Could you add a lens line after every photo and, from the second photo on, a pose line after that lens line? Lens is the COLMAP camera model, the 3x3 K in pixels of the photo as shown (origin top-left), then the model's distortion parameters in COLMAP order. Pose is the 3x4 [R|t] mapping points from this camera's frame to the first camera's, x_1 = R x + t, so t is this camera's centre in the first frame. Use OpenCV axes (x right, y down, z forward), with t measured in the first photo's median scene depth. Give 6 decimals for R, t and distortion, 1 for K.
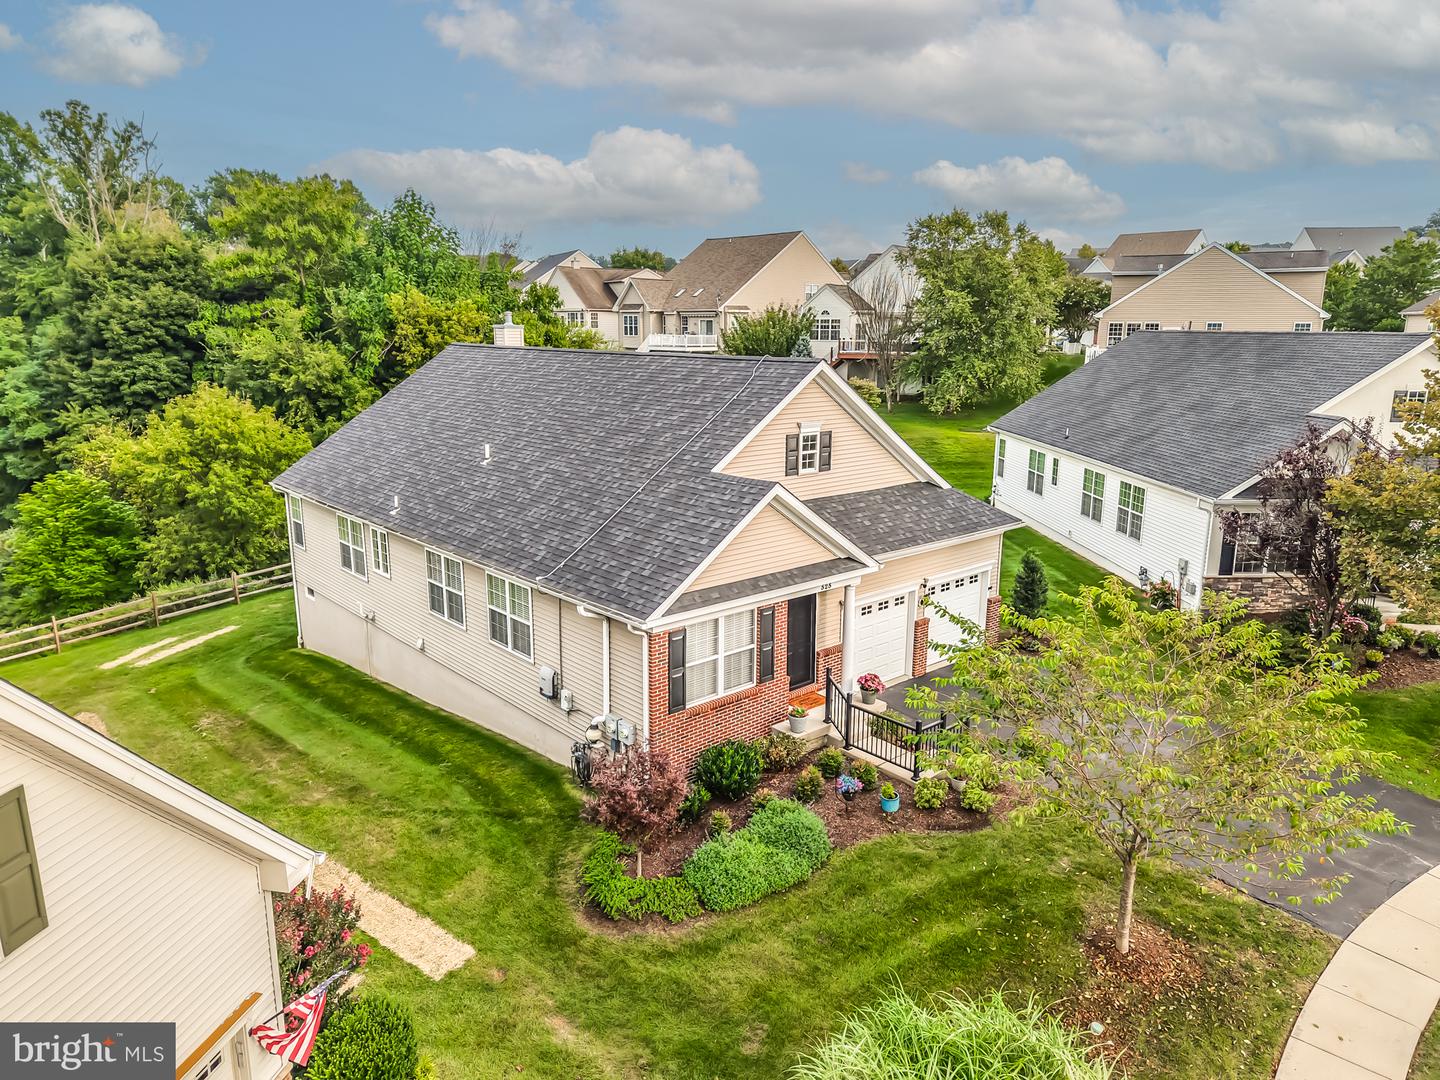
lens RADIAL K [[961.9, 0, 708.8], [0, 961.9, 531.4], [0, 0, 1]] dist [0.026292, -0.020707]
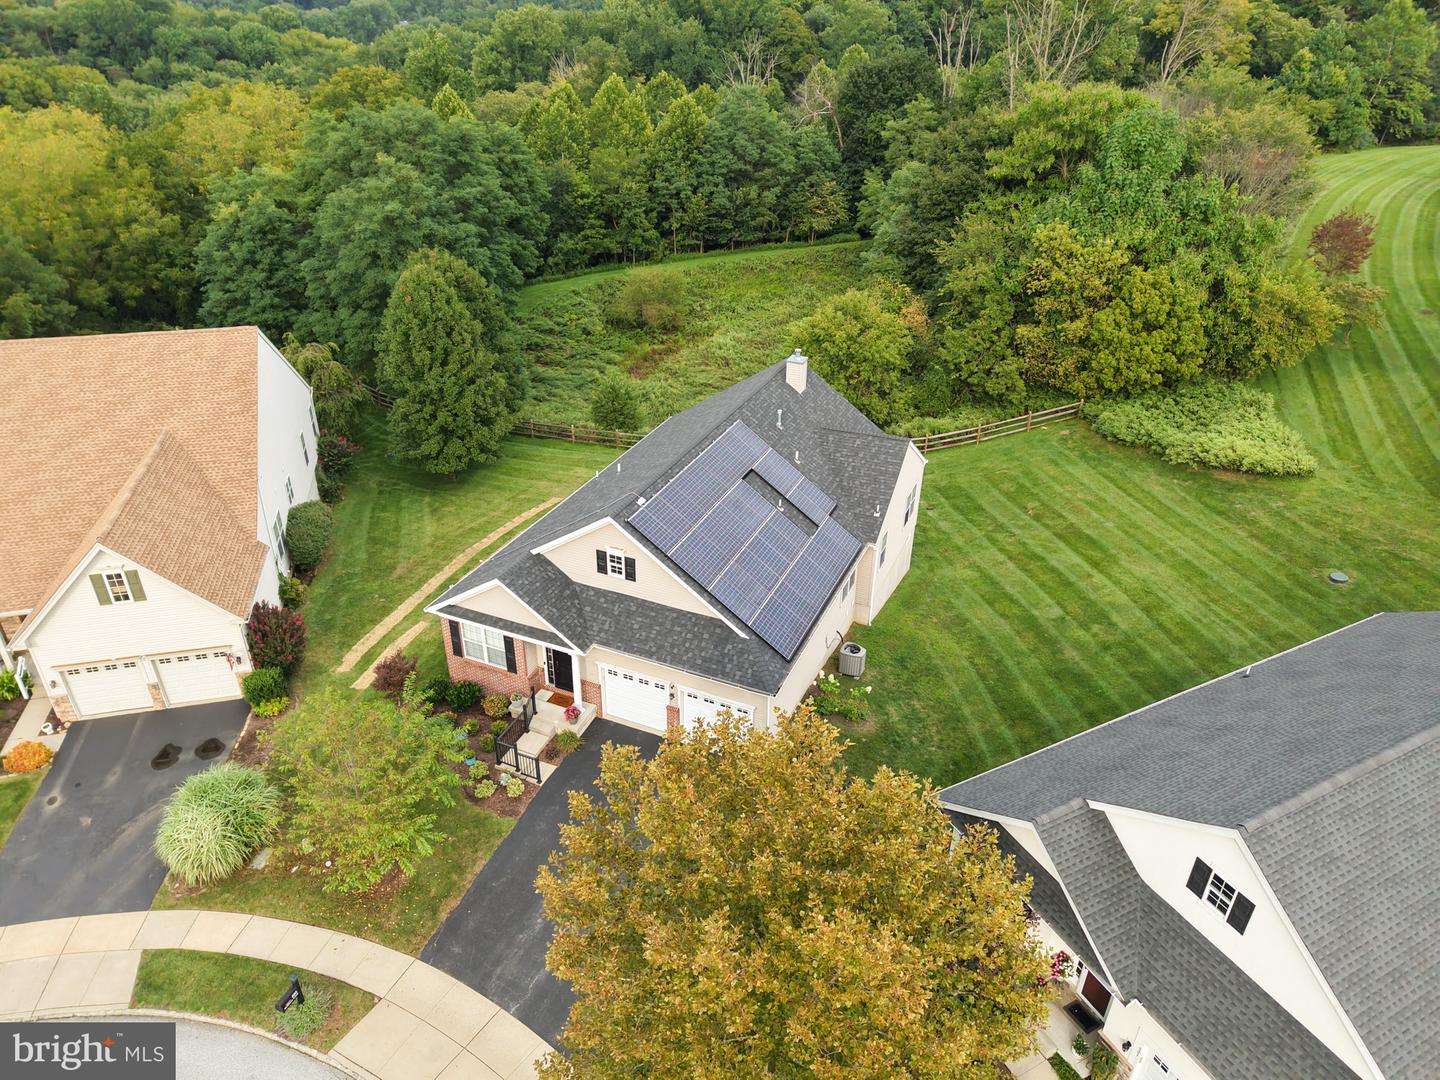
lens RADIAL K [[961.9, 0, 723.5], [0, 961.9, 520.4], [0, 0, 1]] dist [0.026292, -0.020707]
pose [[0.439256, 0.429798, -0.788878, 1.213686], [-0.201270, 0.902889, 0.379844, -0.682317], [0.875525, -0.008071, 0.483105, 0.388132]]
